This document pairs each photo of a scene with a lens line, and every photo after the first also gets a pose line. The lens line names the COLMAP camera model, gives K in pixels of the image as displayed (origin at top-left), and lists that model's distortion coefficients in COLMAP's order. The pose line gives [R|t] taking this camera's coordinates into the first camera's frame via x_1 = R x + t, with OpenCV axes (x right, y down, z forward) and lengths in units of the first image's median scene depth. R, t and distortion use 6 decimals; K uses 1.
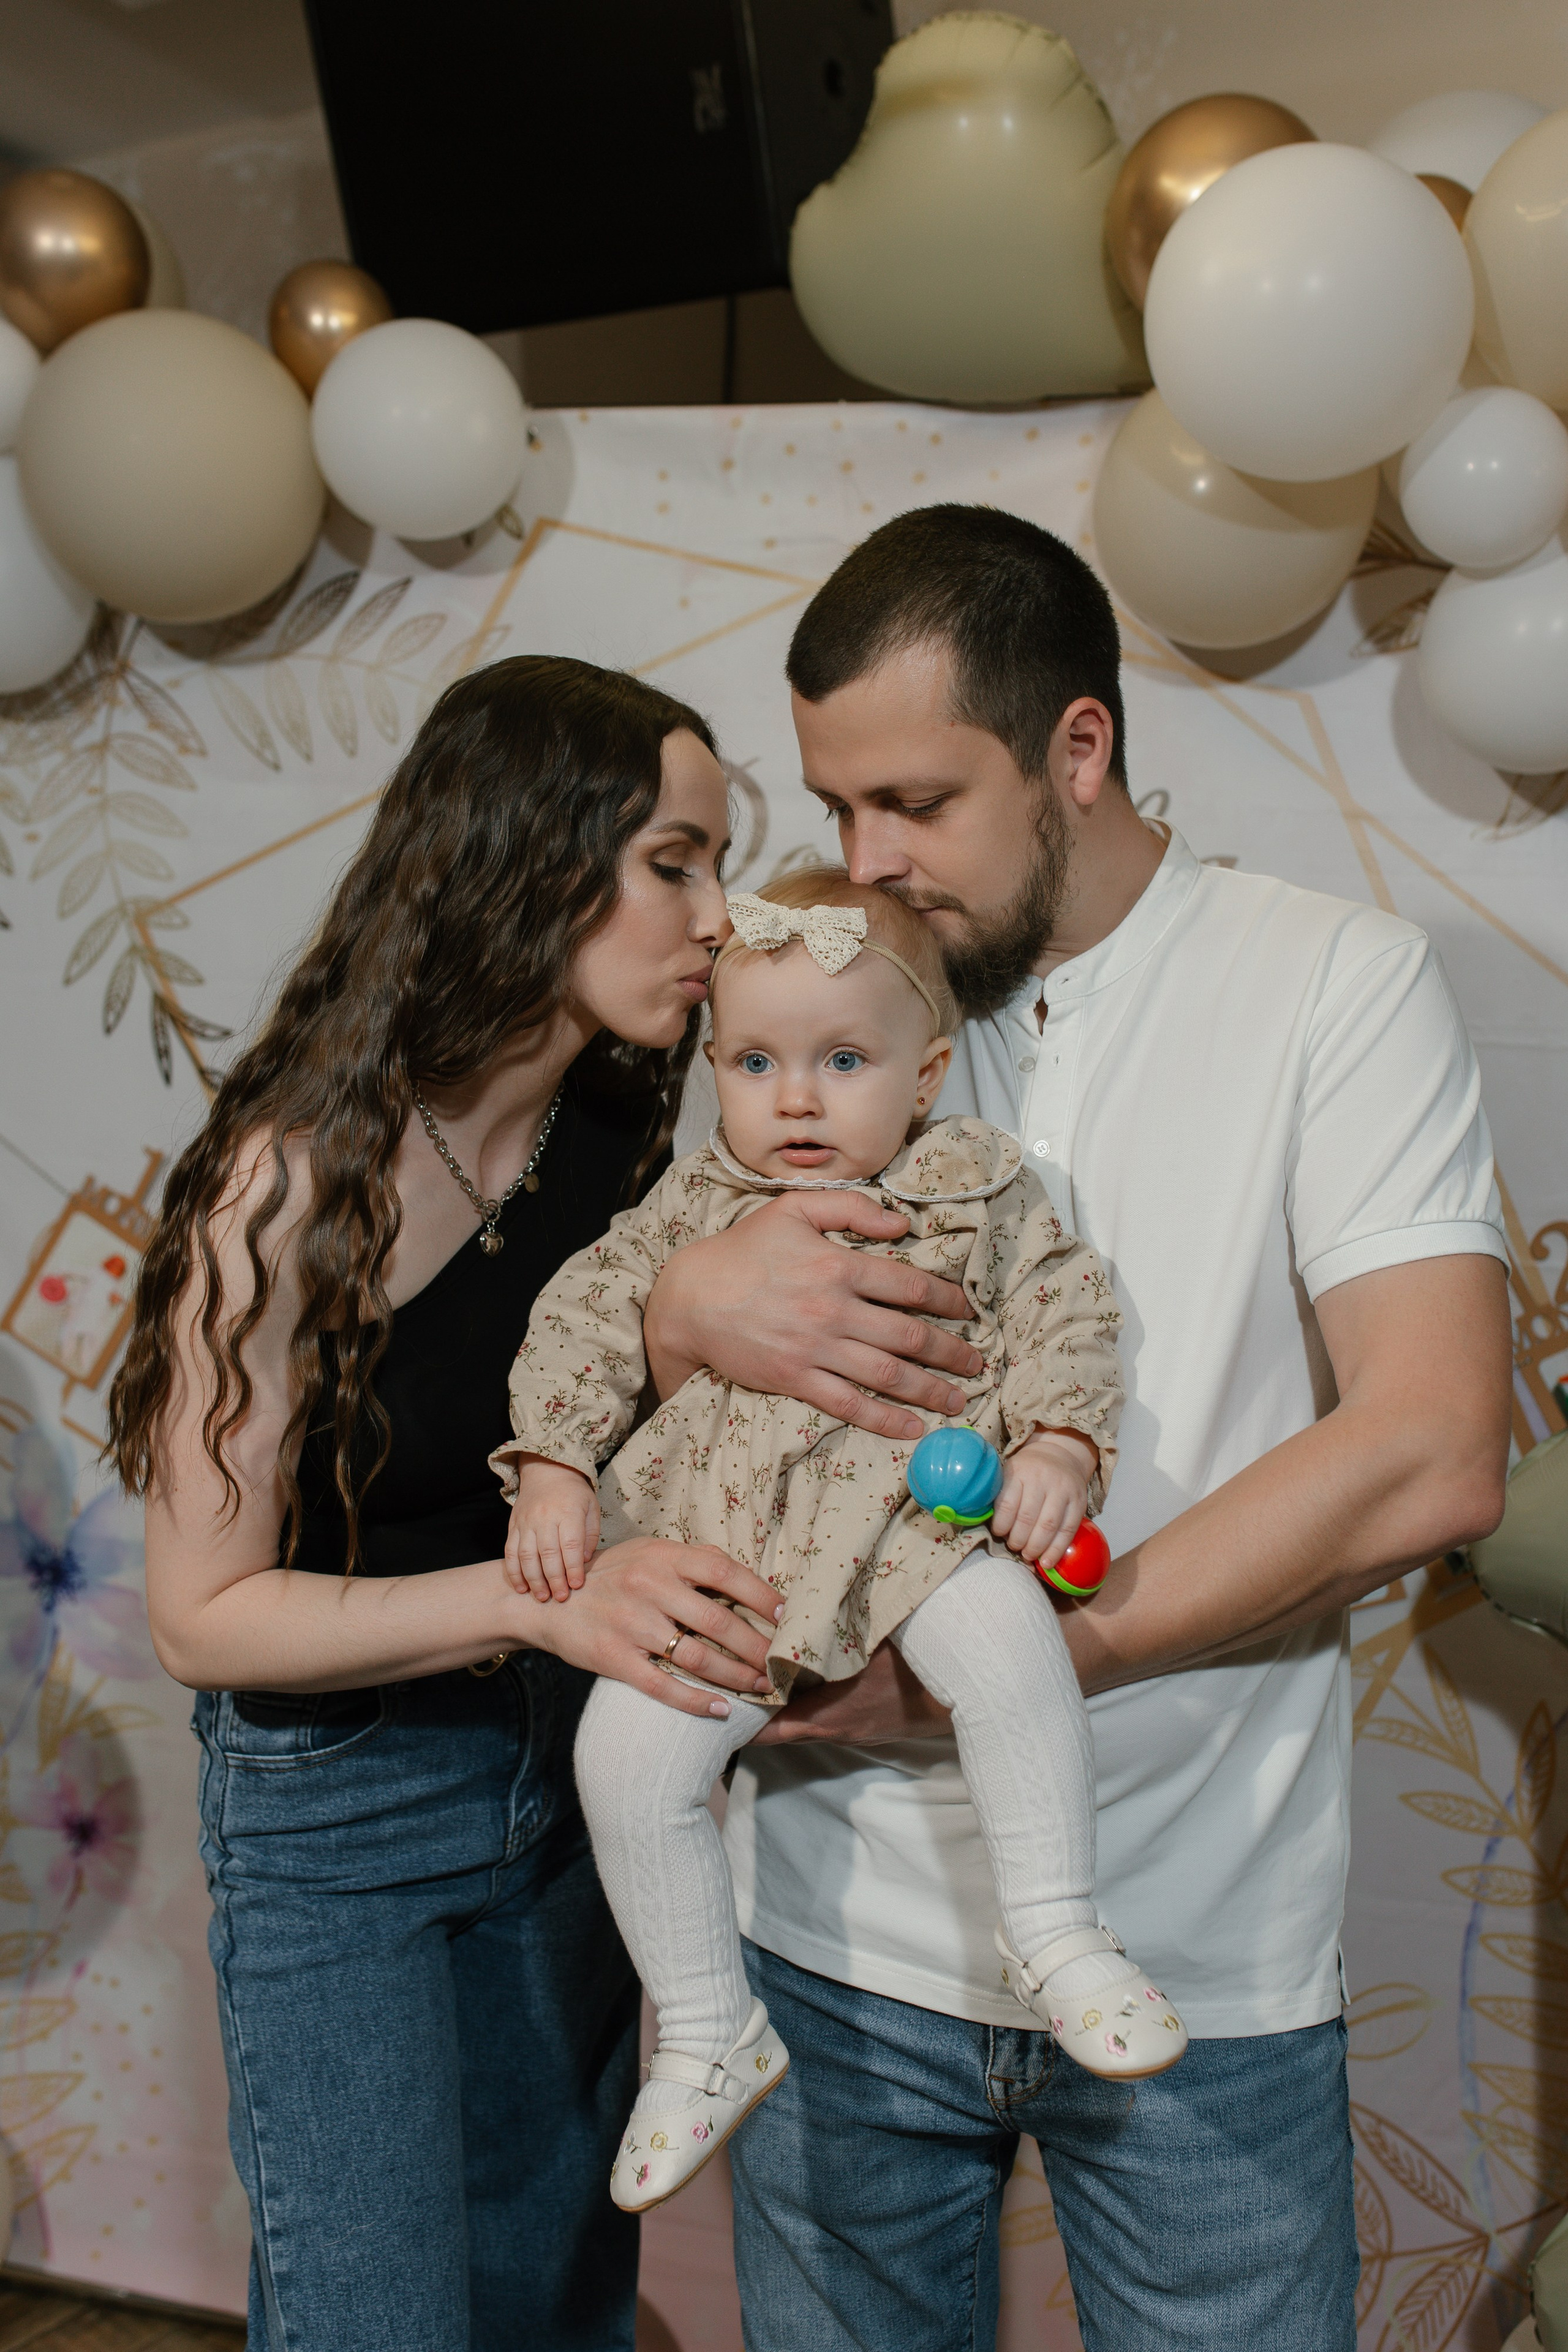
lens RADIAL K [[2206.7, 0, 794.2], [0, 2206.7, 1177.3], [0, 0, 1]] dist [0.003494, -0.002987]
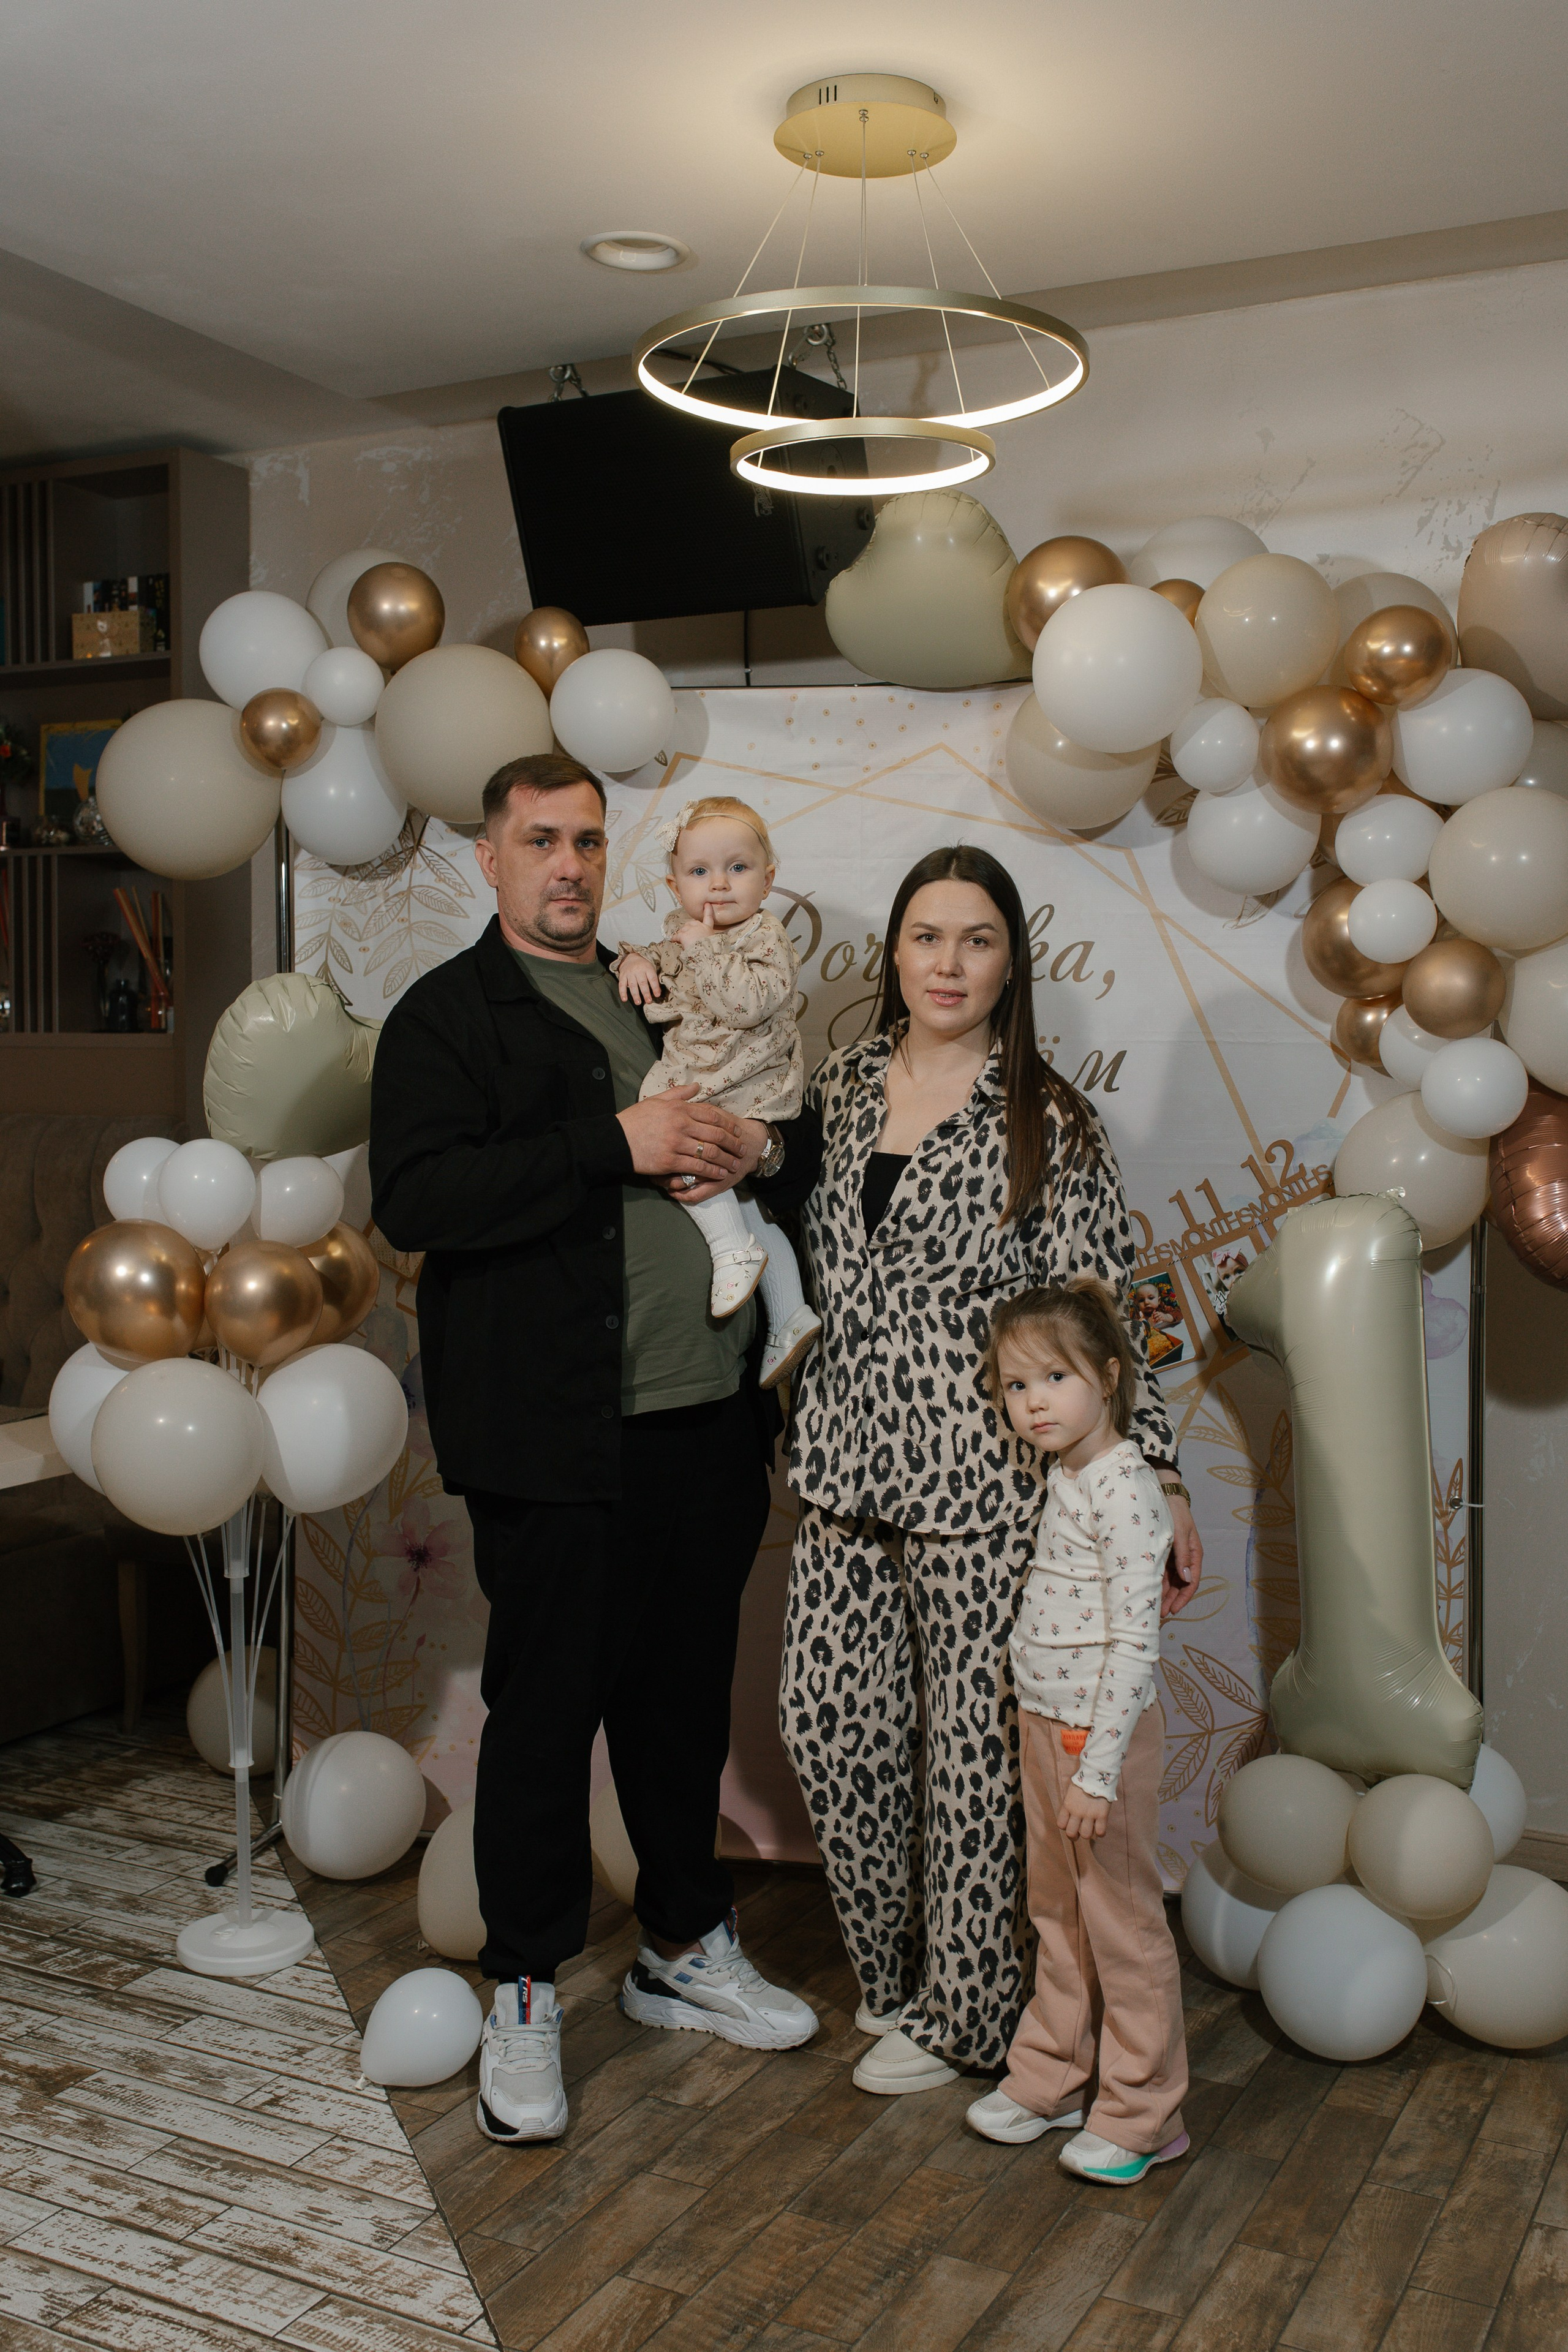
lens RADIAL K [[2308.6, 0, 784.0], [0, 2308.6, 1176.0], [0, 0, 1]] dist [-0.004807, 0.009089]
pose [[0.996948, -0.043481, 0.064832, -0.168021], [0.043406, 0.999054, 0.002567, 0.025272], [-0.064882, 0.000255, 0.997893, -0.797749]]
